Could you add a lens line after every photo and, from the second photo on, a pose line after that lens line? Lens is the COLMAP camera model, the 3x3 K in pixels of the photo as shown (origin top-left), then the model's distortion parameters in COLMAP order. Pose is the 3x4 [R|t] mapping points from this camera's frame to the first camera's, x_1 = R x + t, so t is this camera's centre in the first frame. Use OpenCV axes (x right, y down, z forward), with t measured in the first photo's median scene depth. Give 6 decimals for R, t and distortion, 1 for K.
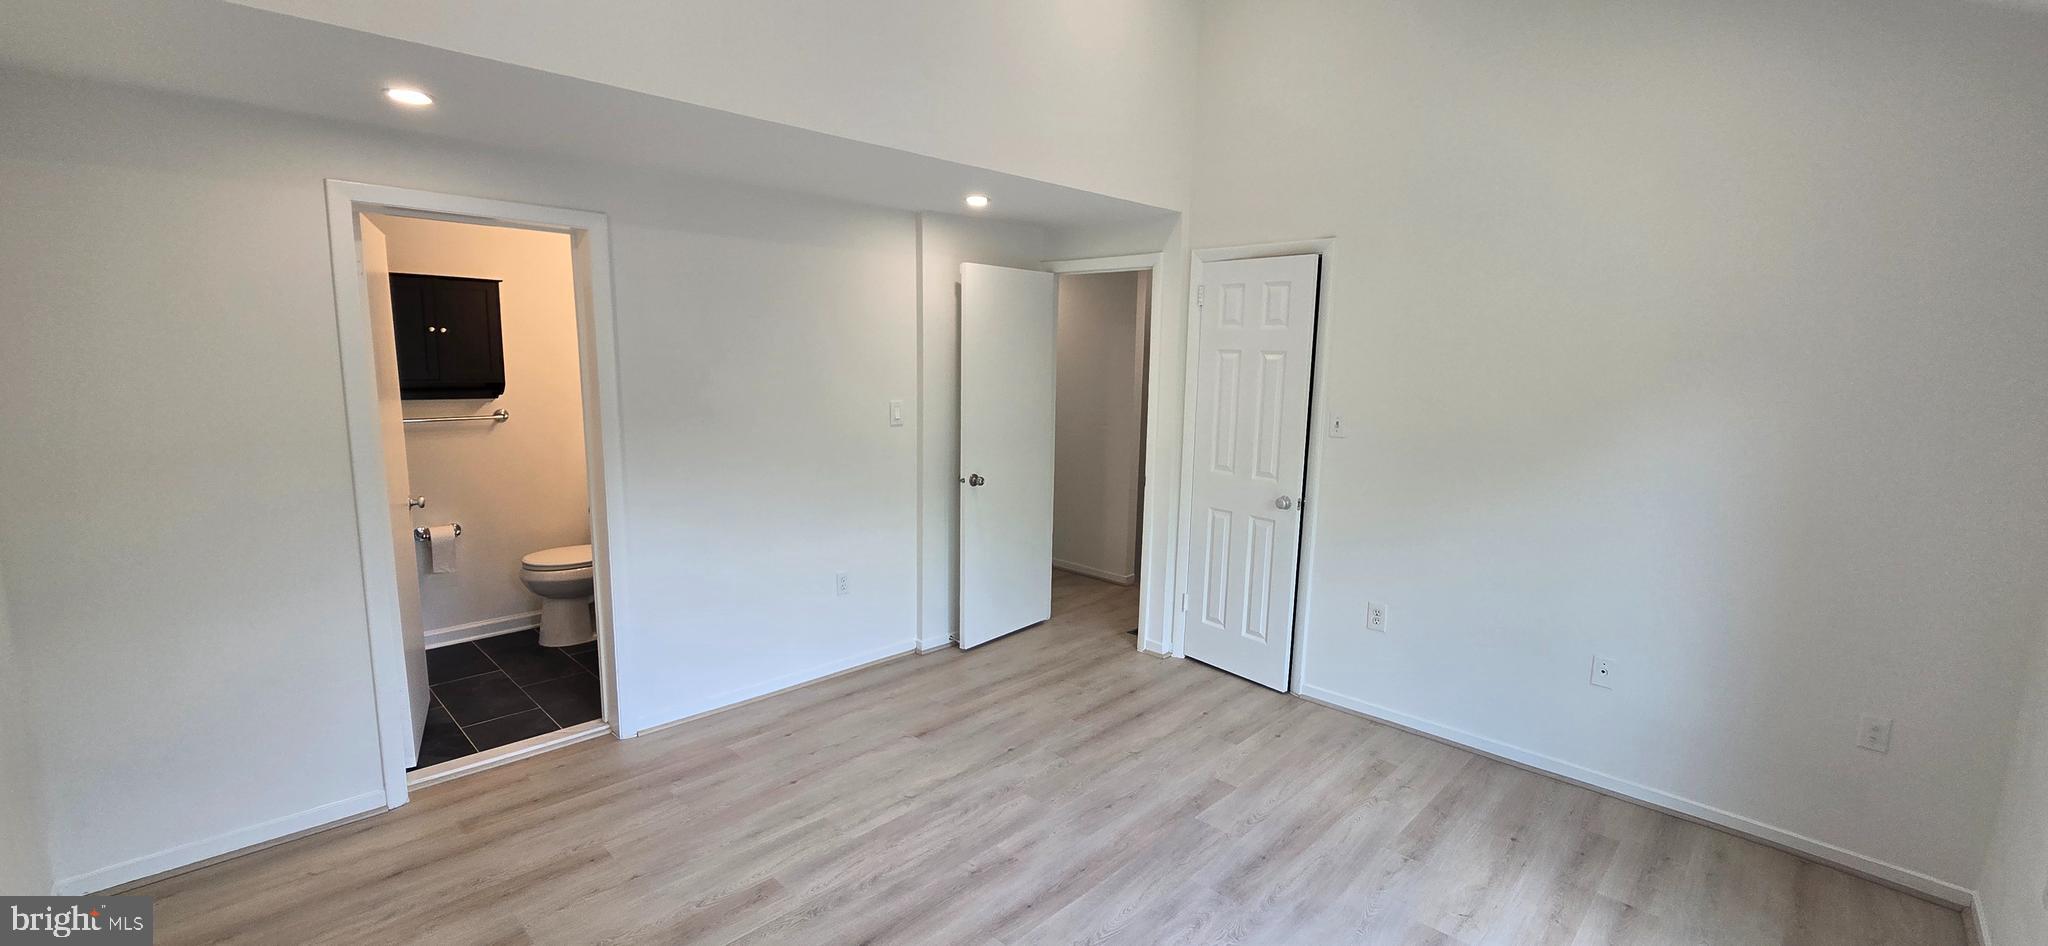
lens RADIAL K [[838.7, 0, 1023.0], [0, 838.7, 477.3], [0, 0, 1]] dist [-0.003686, -0.000242]
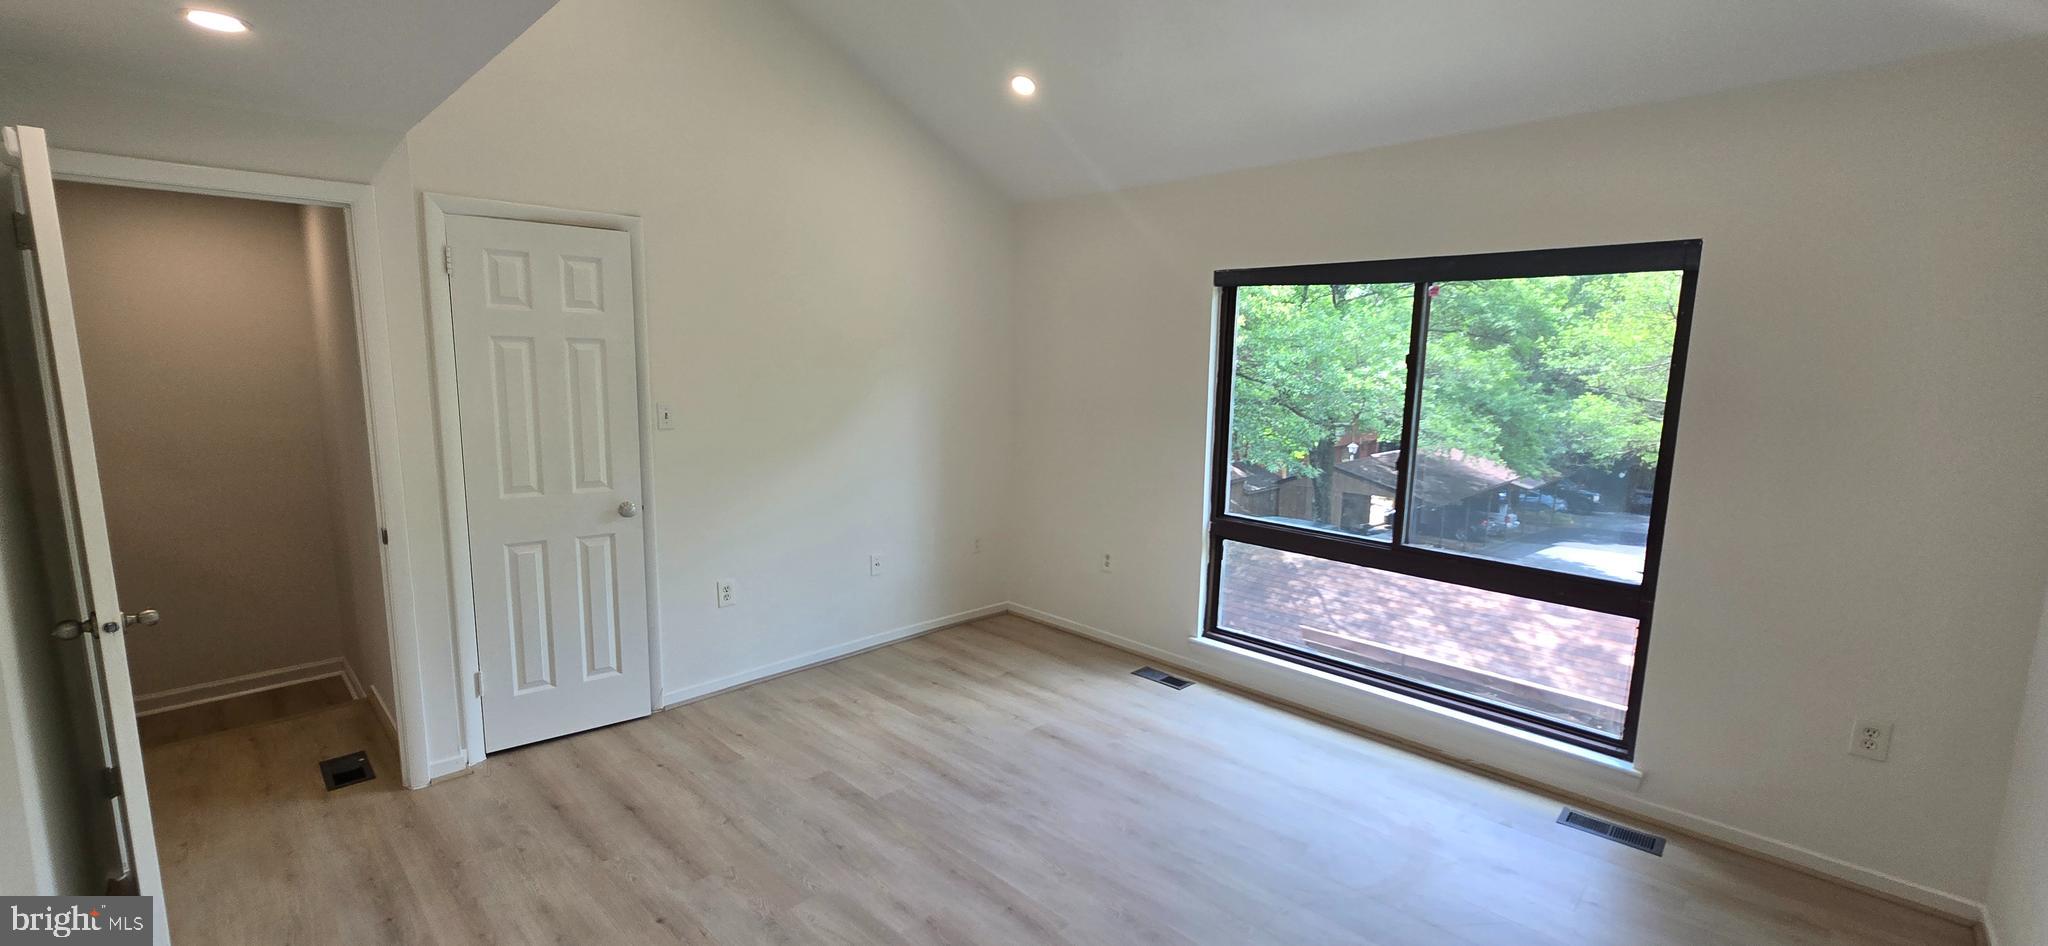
lens RADIAL K [[838.7, 0, 1022.6], [0, 838.7, 472.3], [0, 0, 1]] dist [-0.003686, -0.000242]
pose [[0.005327, -0.162203, 0.986743, -0.639932], [0.136677, 0.977615, 0.159964, -0.107255], [-0.990601, 0.134013, 0.027377, 0.639099]]
